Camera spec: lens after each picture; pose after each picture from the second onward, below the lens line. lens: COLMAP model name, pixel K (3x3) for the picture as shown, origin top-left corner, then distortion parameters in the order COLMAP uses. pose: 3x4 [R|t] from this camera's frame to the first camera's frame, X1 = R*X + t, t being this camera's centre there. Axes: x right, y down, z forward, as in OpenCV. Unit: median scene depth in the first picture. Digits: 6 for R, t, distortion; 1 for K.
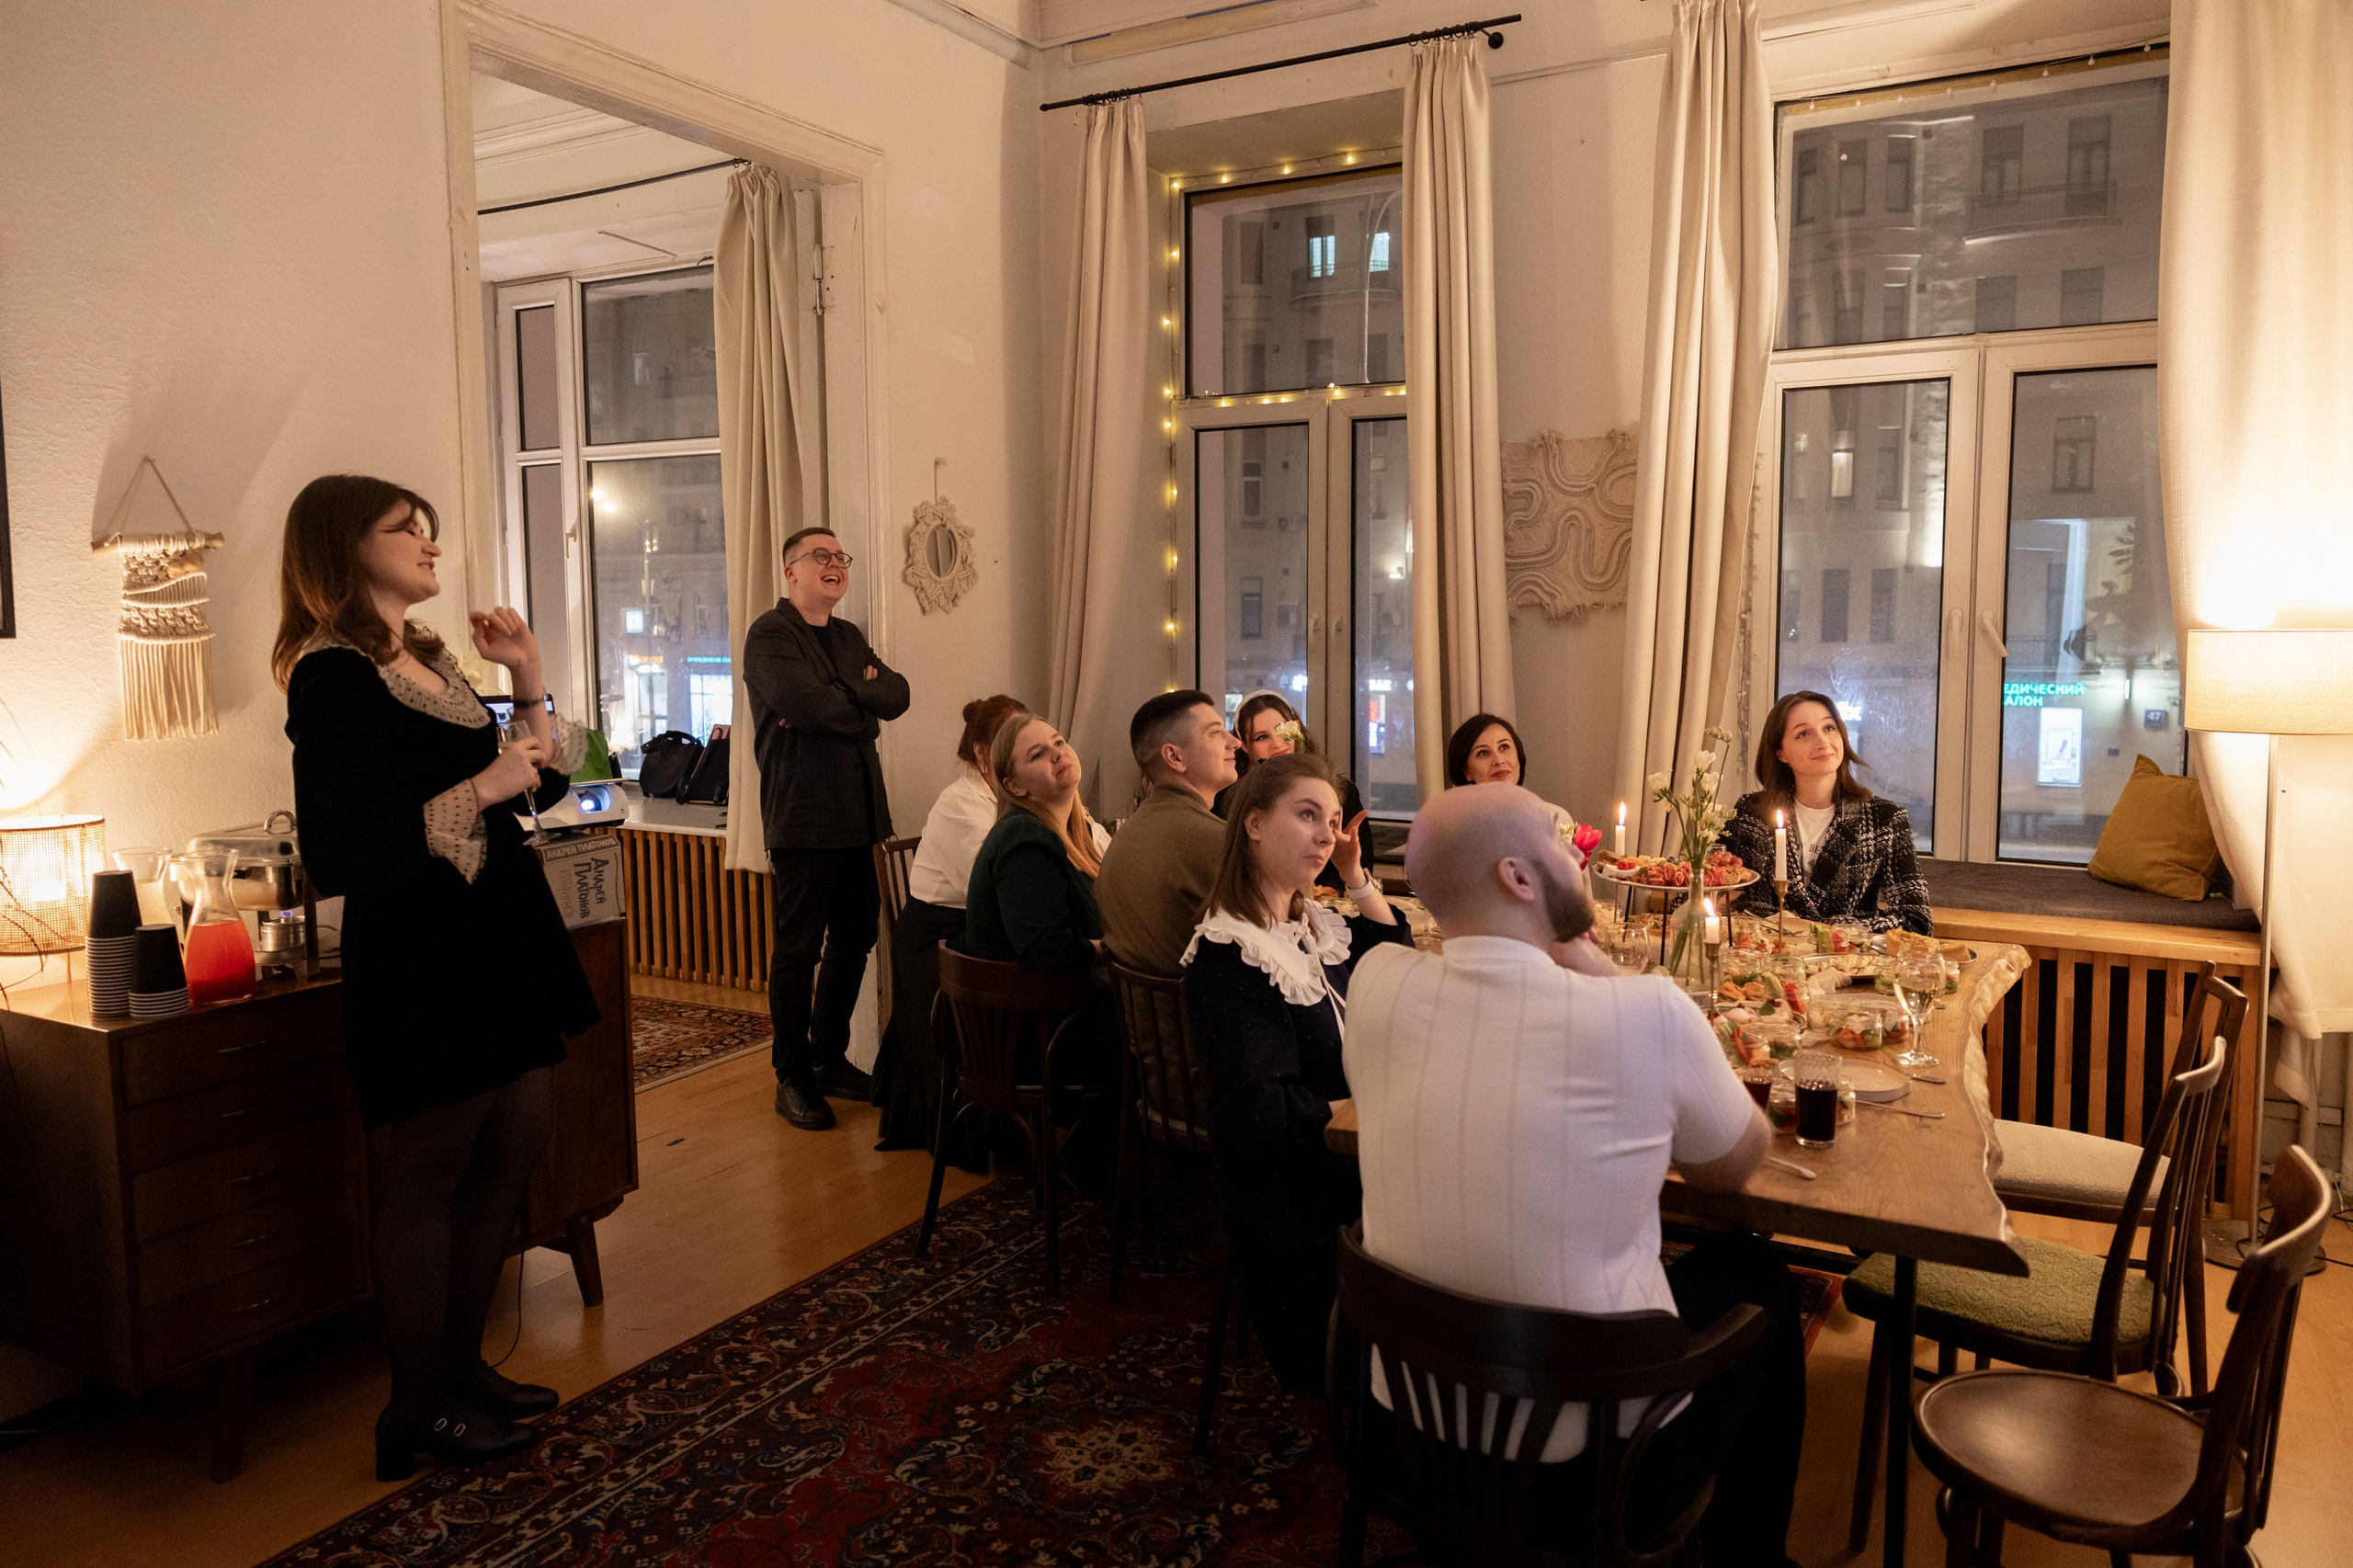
lens RADIAL K [[1712.6, 0, 1136.1], [0, 1712.6, 785.7], [0, 0, 1]] dist [-0.003805, -0.002800]
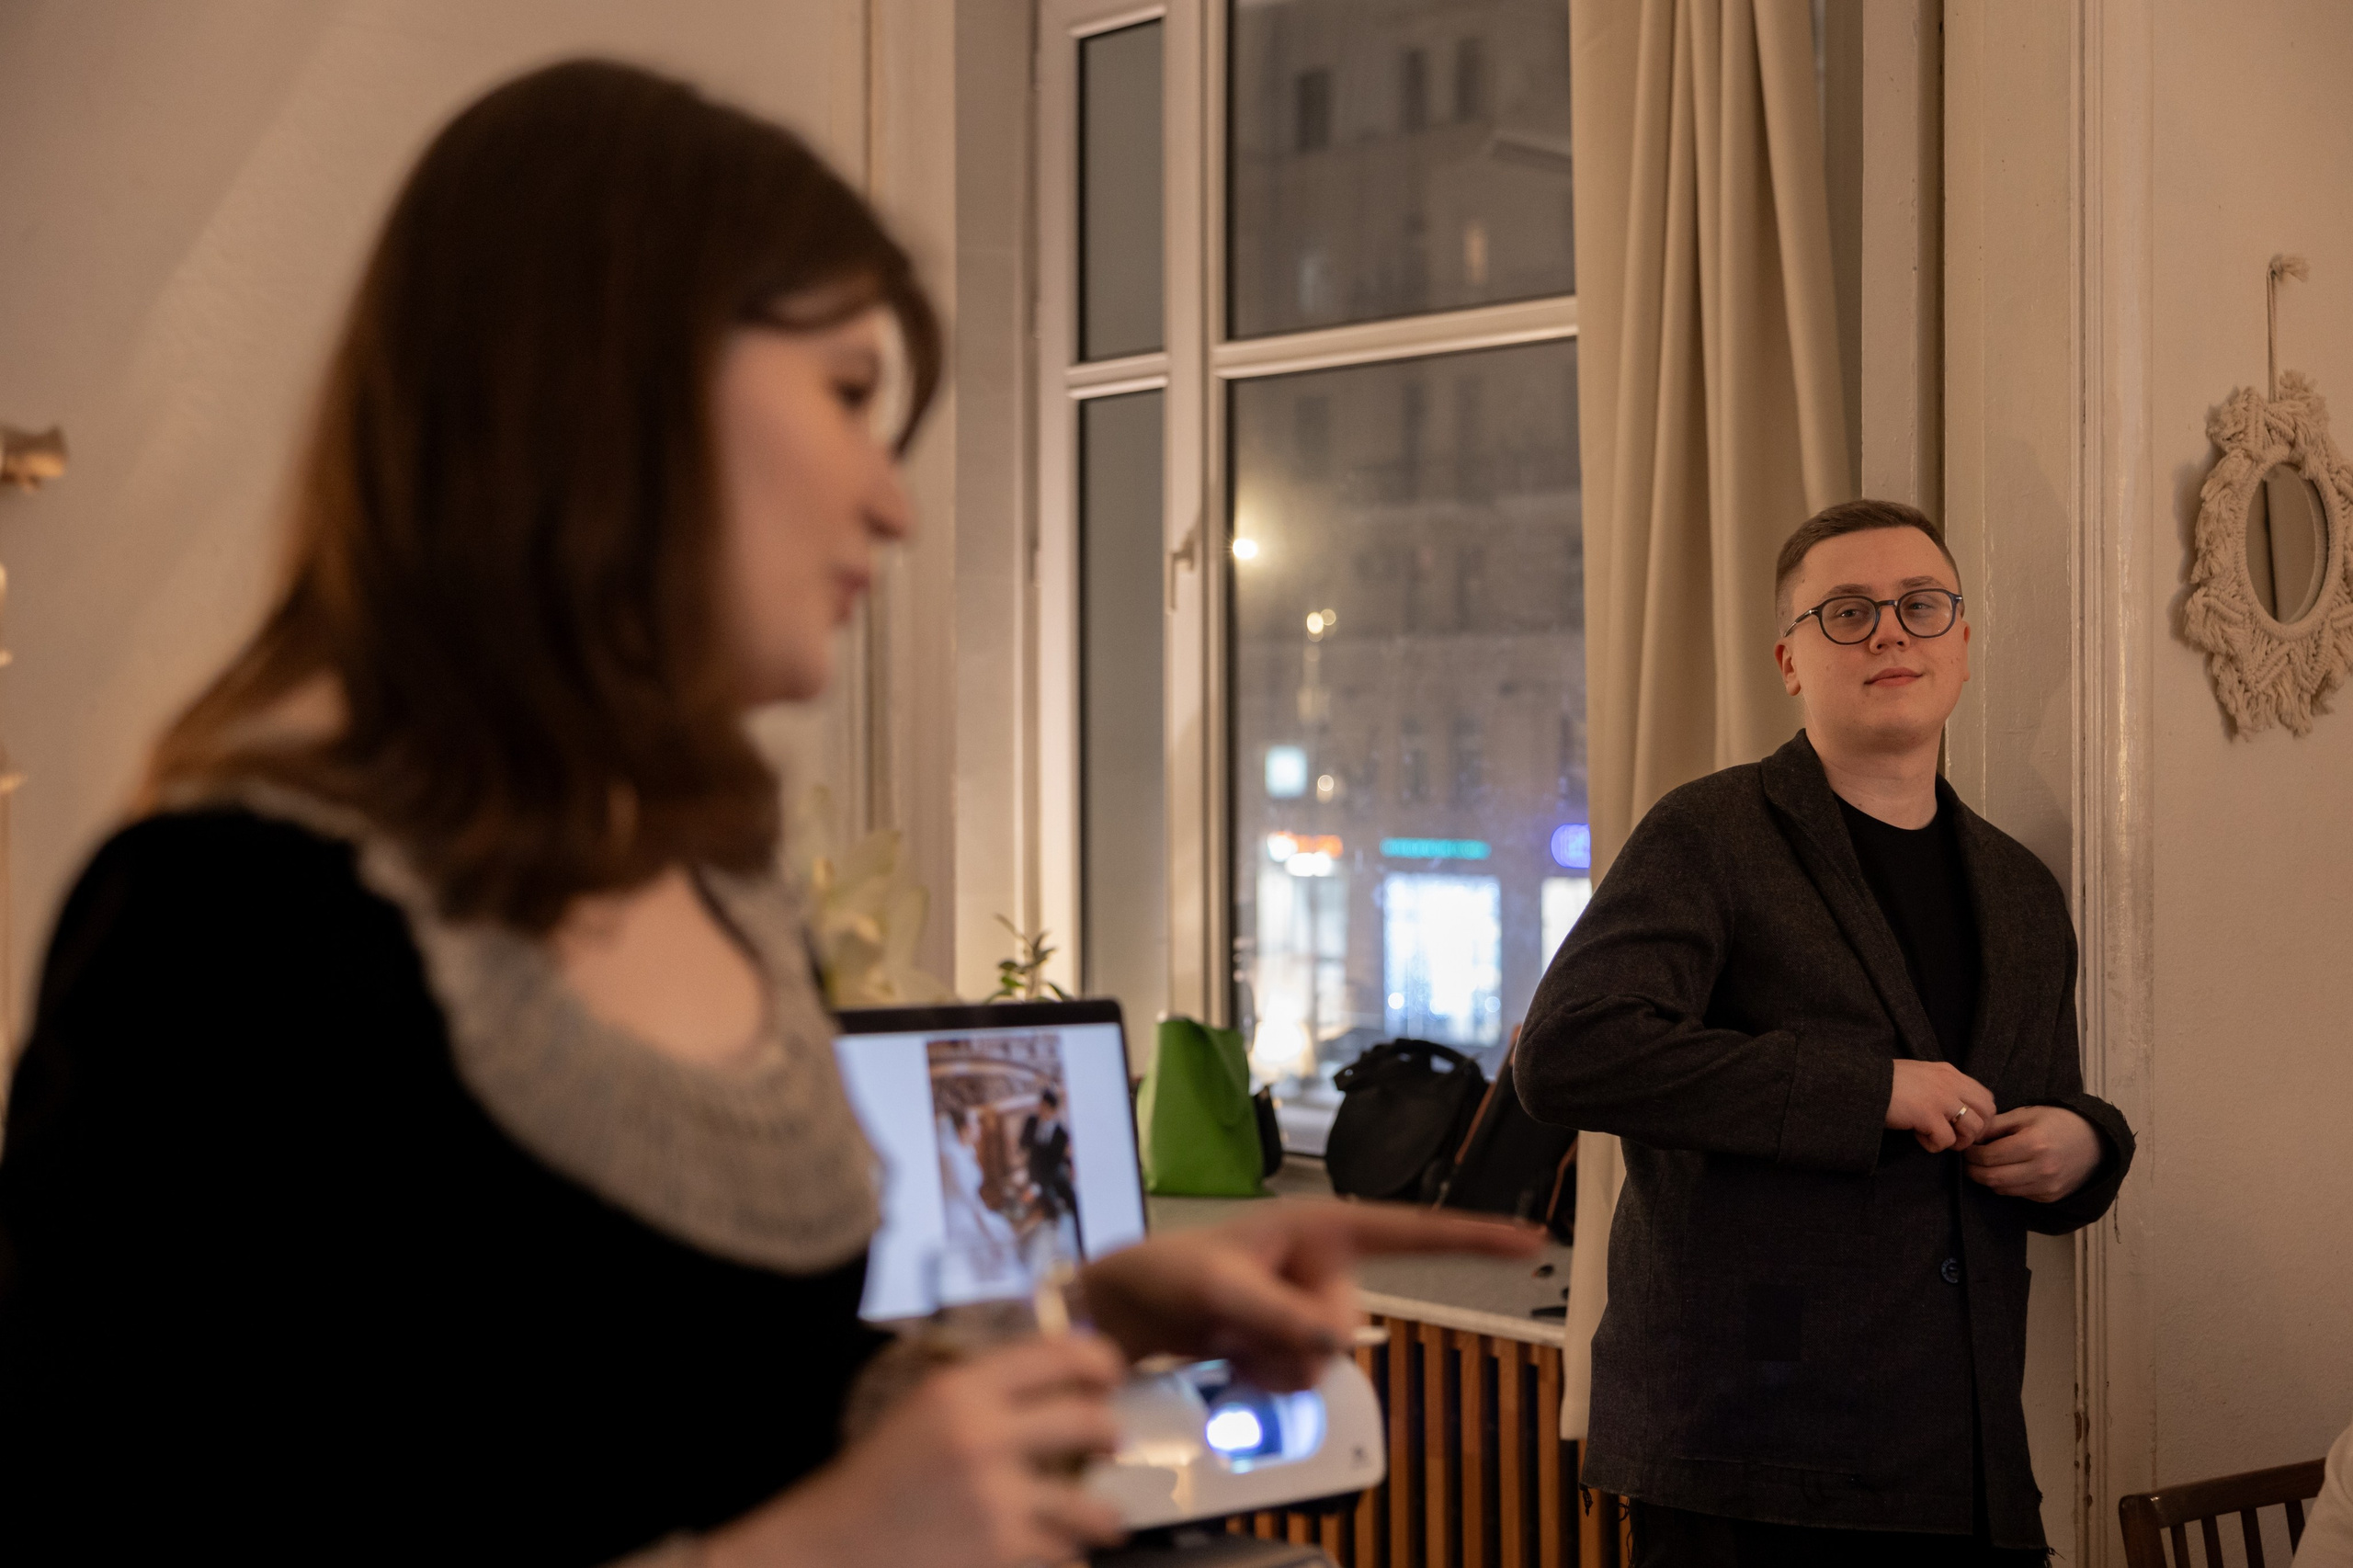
lens RADIAL K [[3387.2, 0, 1177.0], [0, 3387.2, 784.0], [0, 0, 1]] dist [-0.016379, 0.000000]
pose [[0.950983, 0.006245, -0.309181, -0.114870], [-0.034962, 0.995557, -0.087426, -0.028830], [0.307261, 0.093950, 0.946976, 0.337692]]
